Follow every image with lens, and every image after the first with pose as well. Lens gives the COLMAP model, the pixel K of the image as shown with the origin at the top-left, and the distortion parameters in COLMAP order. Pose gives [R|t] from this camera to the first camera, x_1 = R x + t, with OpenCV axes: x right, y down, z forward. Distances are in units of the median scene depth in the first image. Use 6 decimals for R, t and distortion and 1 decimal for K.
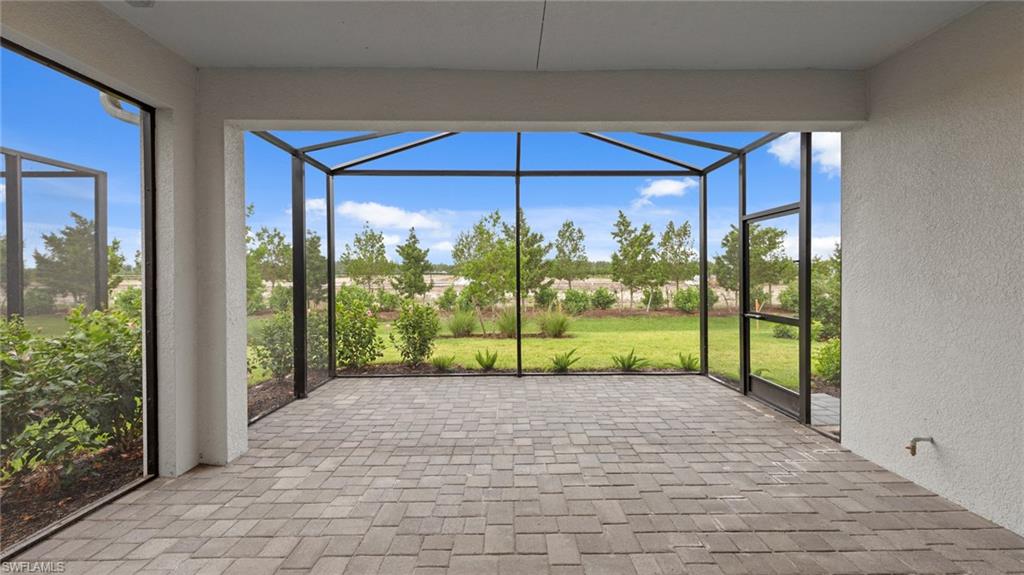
lens RADIAL K [[397.1, 0, 514.8], [0, 397.1, 273.7], [0, 0, 1]] dist [0.009254, -0.001511]
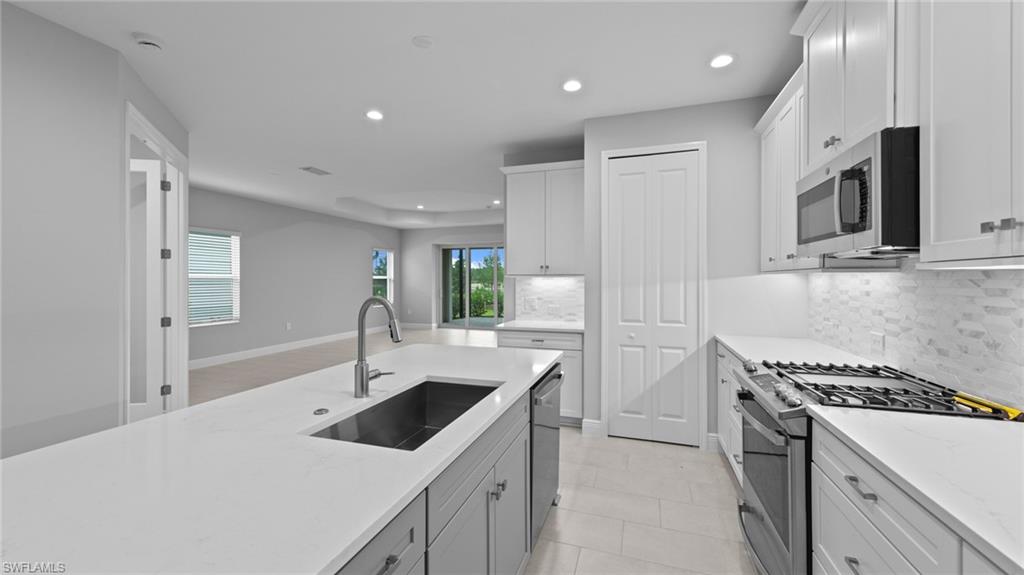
lens RADIAL K [[397.1, 0, 504.8], [0, 397.1, 279.5], [0, 0, 1]] dist [0.009254, -0.001511]
pose [[0.939291, -0.002195, -0.343114, 0.163780], [0.002811, 0.999995, 0.001297, -0.002990], [0.343110, -0.002183, 0.939293, -0.326479]]
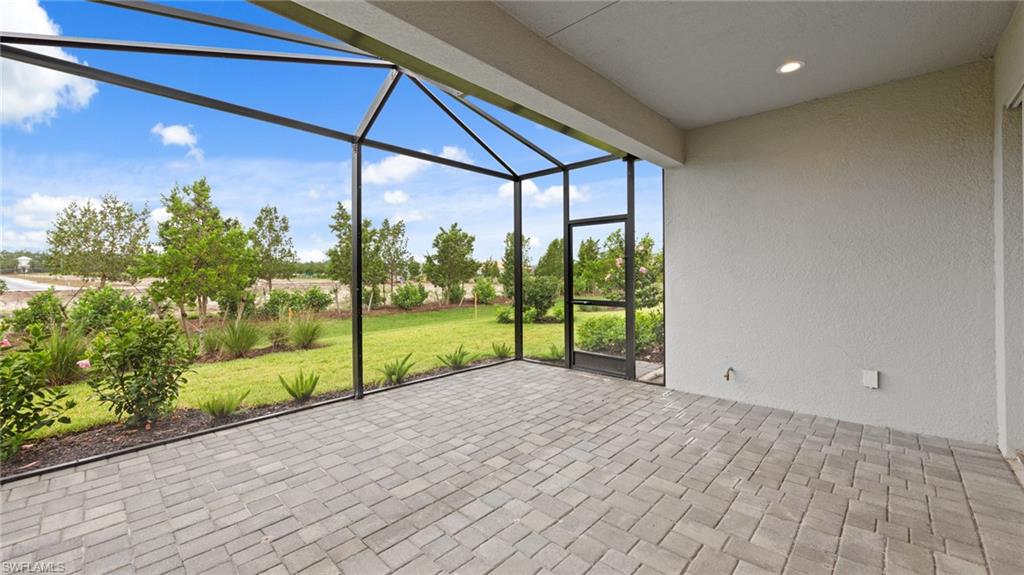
lens RADIAL K [[397.1, 0, 515.0], [0, 397.1, 273.0], [0, 0, 1]] dist [0.009254, -0.001511]
pose [[0.696328, -0.000008, 0.717724, -0.112023], [-0.000009, 1.000000, 0.000021, 0.003770], [-0.717724, -0.000021, 0.696328, 0.076407]]
